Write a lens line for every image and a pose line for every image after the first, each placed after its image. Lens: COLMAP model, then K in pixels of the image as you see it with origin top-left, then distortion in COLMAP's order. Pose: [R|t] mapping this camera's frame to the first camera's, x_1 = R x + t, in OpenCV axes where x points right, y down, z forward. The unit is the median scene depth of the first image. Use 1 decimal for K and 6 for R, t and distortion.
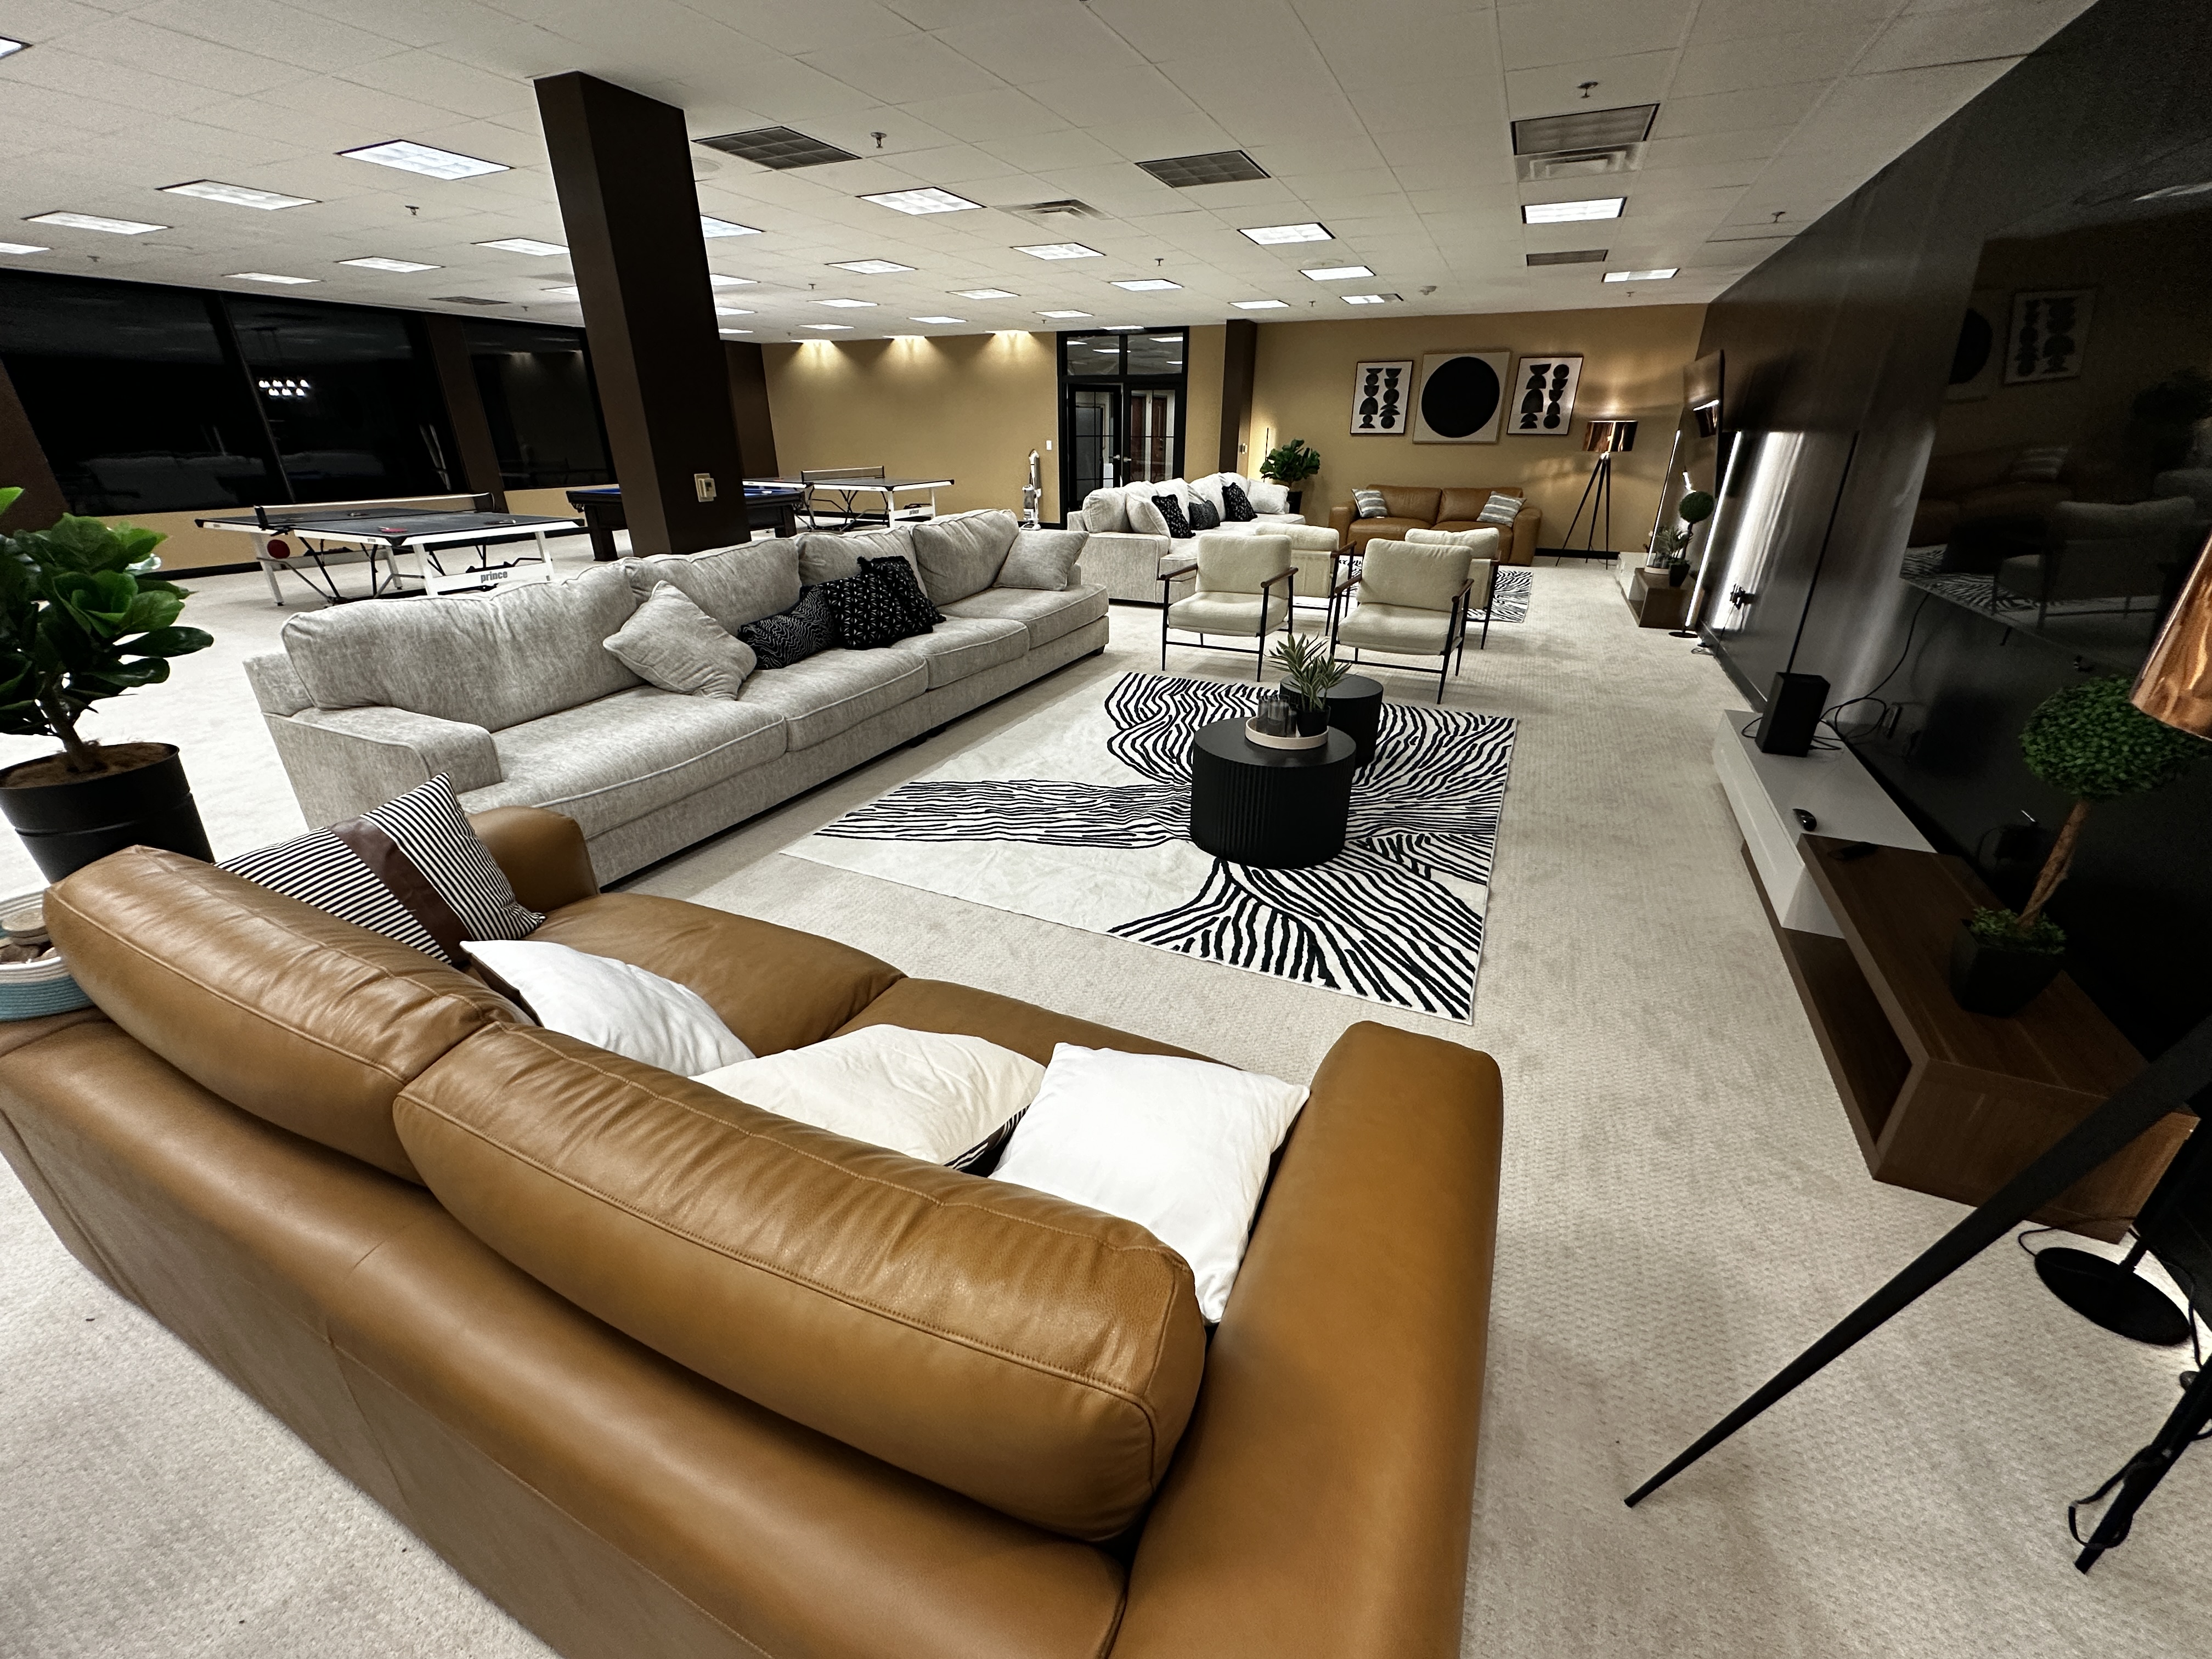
lens RADIAL K [[881.0, 0, 1117.4], [0, 881.0, 816.4], [0, 0, 1]] dist [-0.007437, 0.001620]
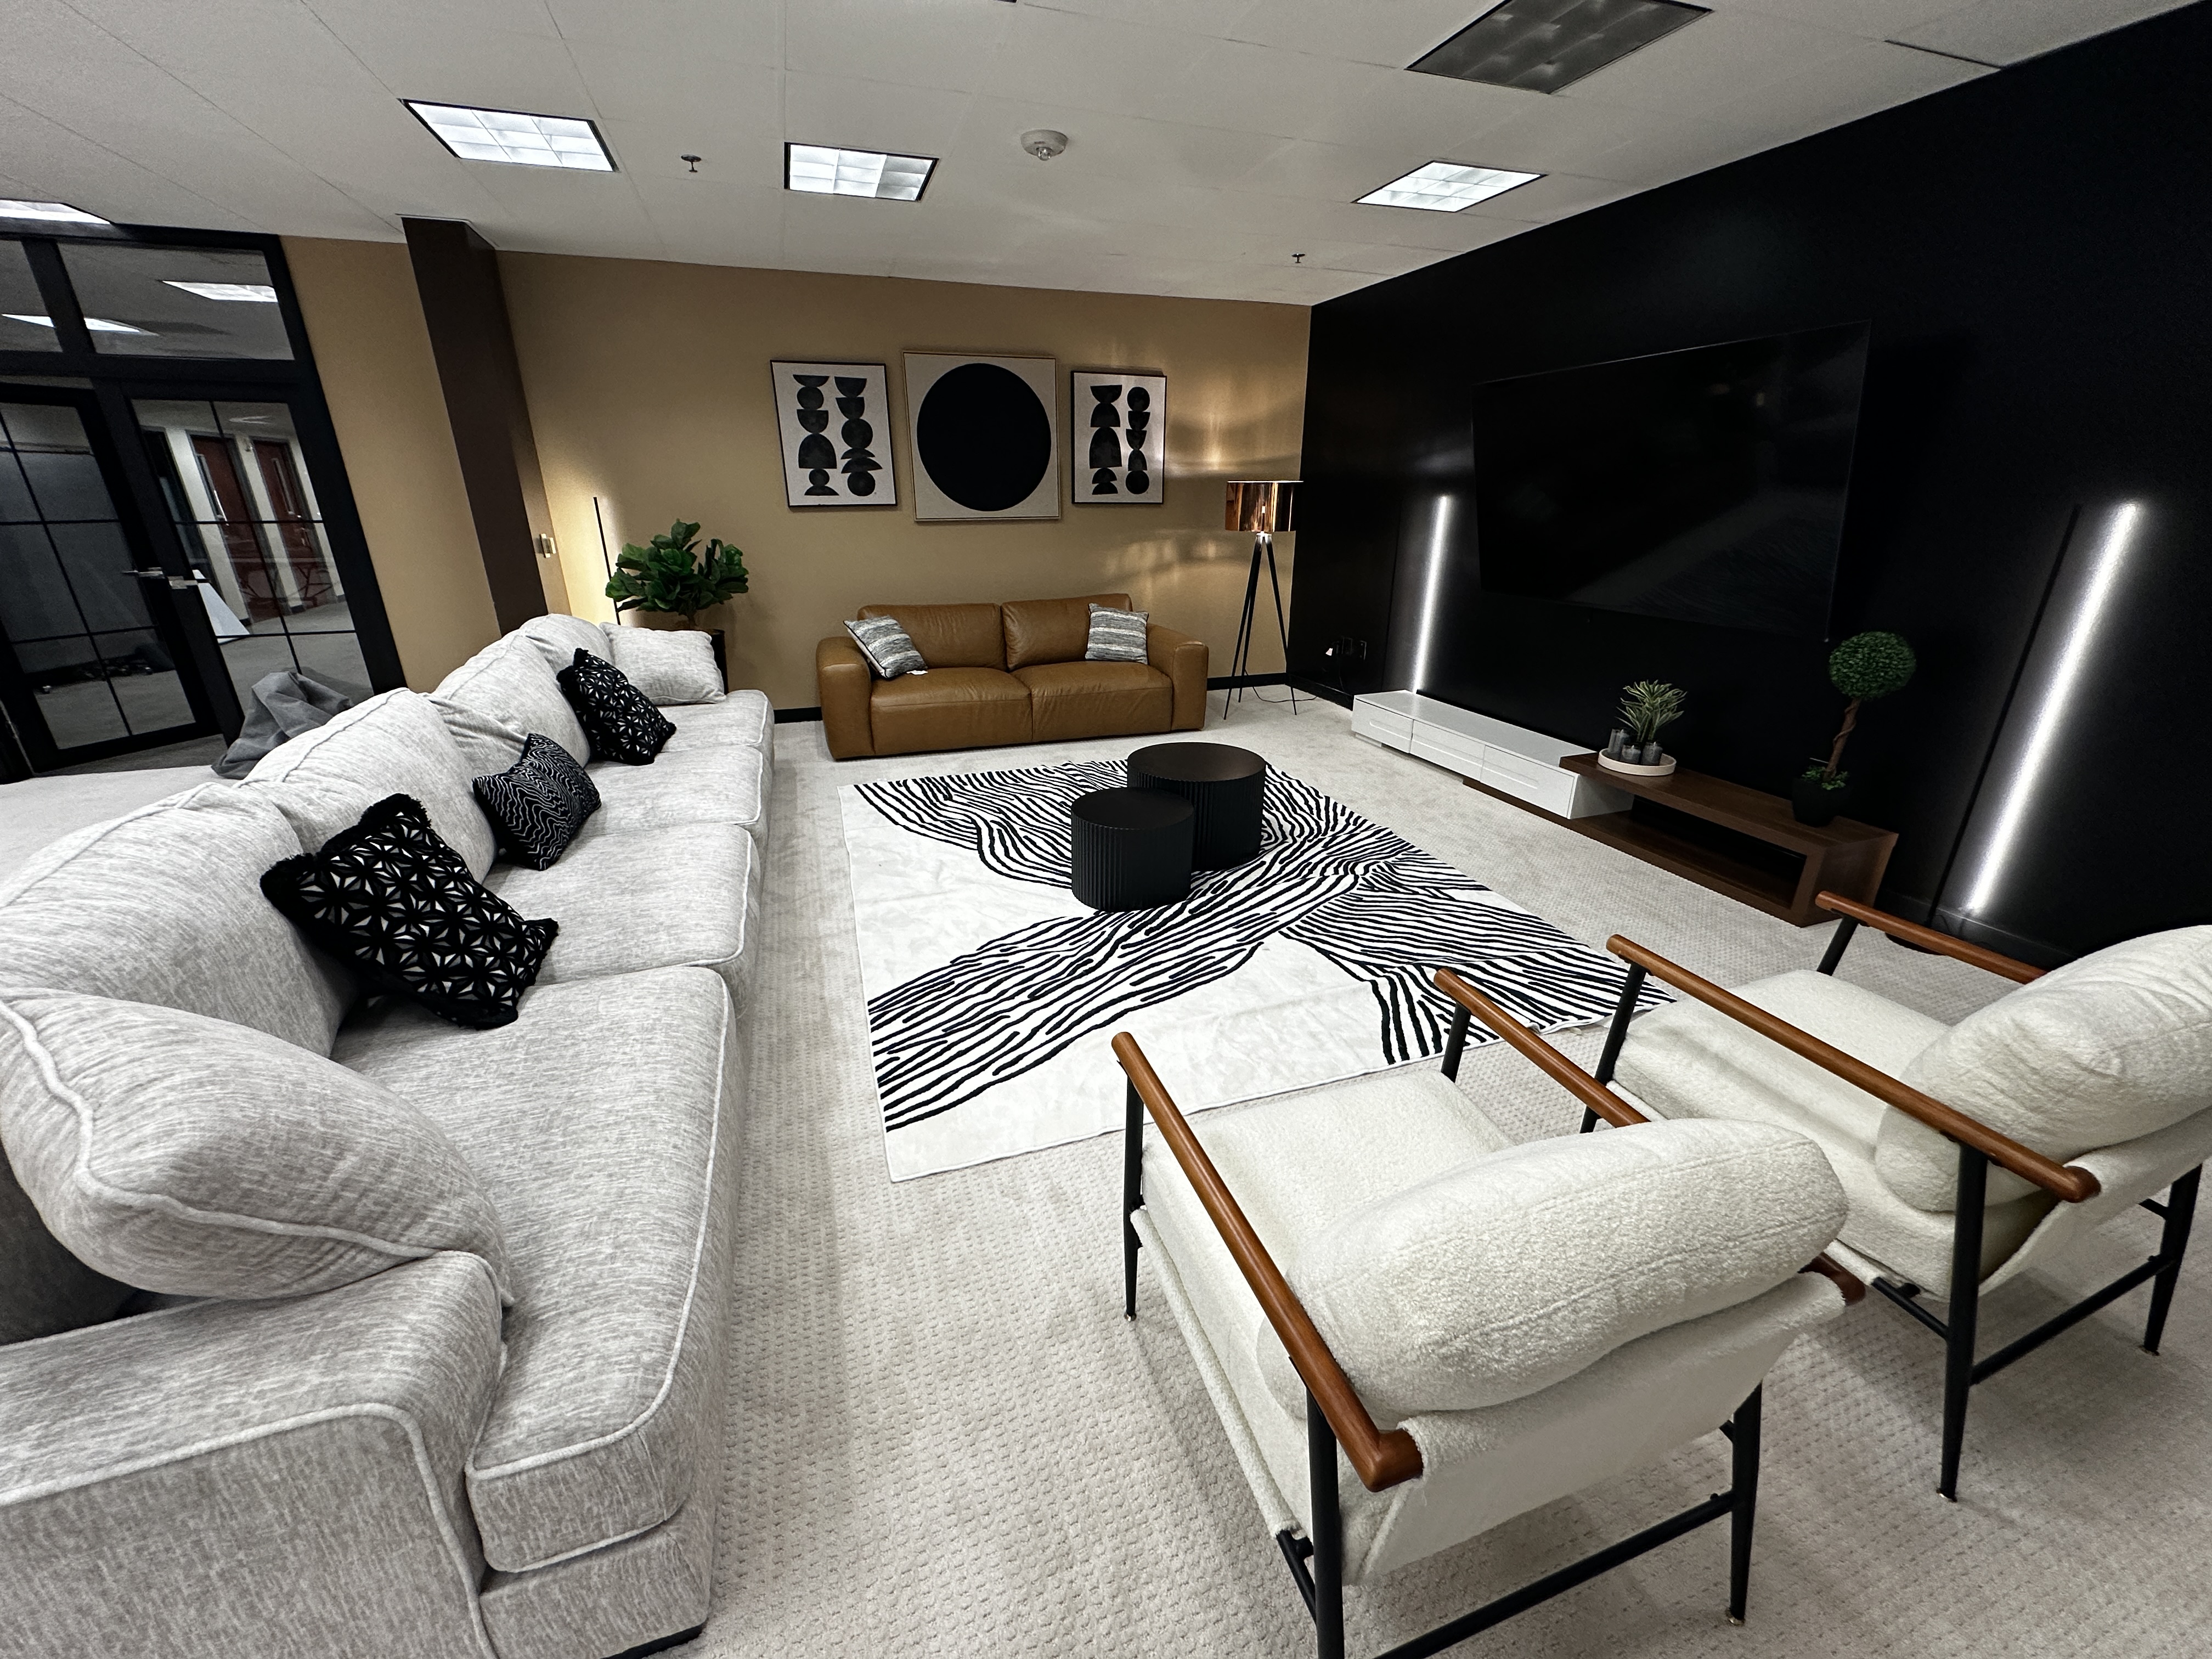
lens RADIAL K [[881.0, 0, 1125.7], [0, 881.0, 827.3], [0, 0, 1]] dist [-0.007437, 0.001620]
pose [[0.722438, -0.251086, 0.644235, 0.039017], [0.281595, 0.957808, 0.057520, -0.232443], [-0.631496, 0.139859, 0.762661, 0.517013]]
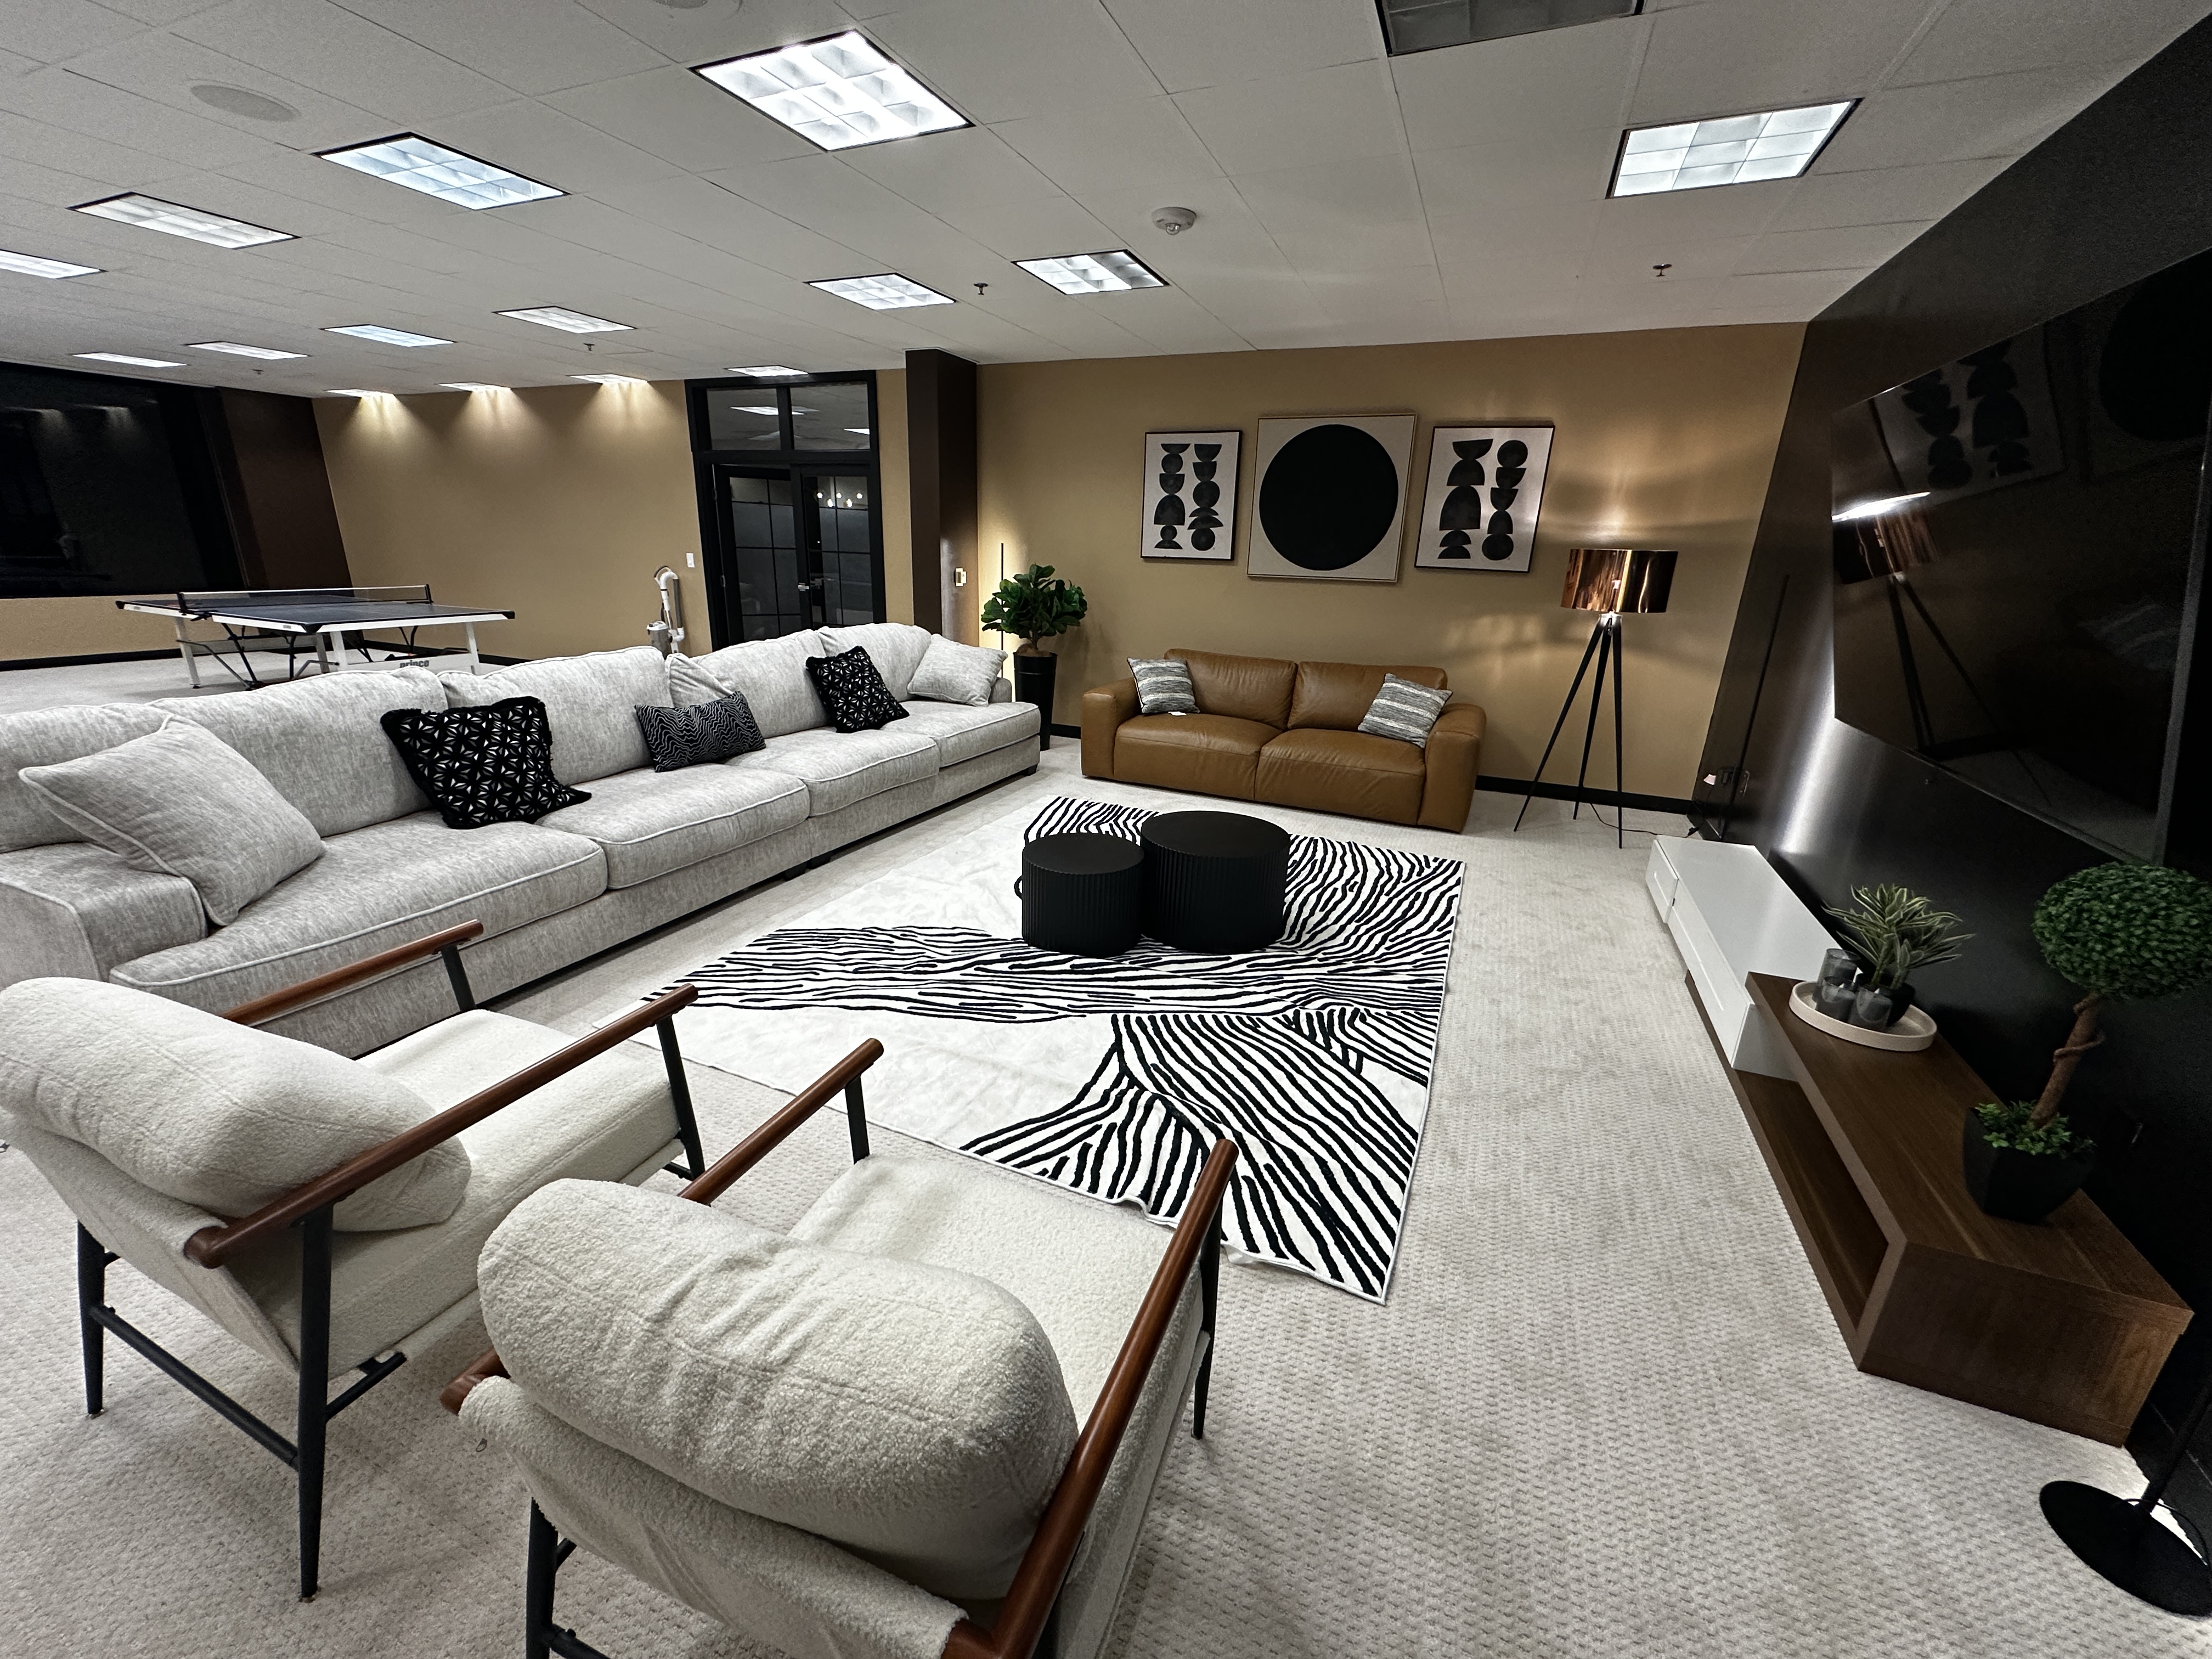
lens RADIAL K [[881.0, 0, 1094.7], [0, 881.0, 827.6], [0, 0, 1]] dist [-0.007437, 0.001620]
pose [[0.999477, 0.023225, 0.022504, 0.220397], [-0.020852, 0.994721, -0.100477, -0.201482], [-0.024719, 0.099955, 0.994685, 0.448039]]
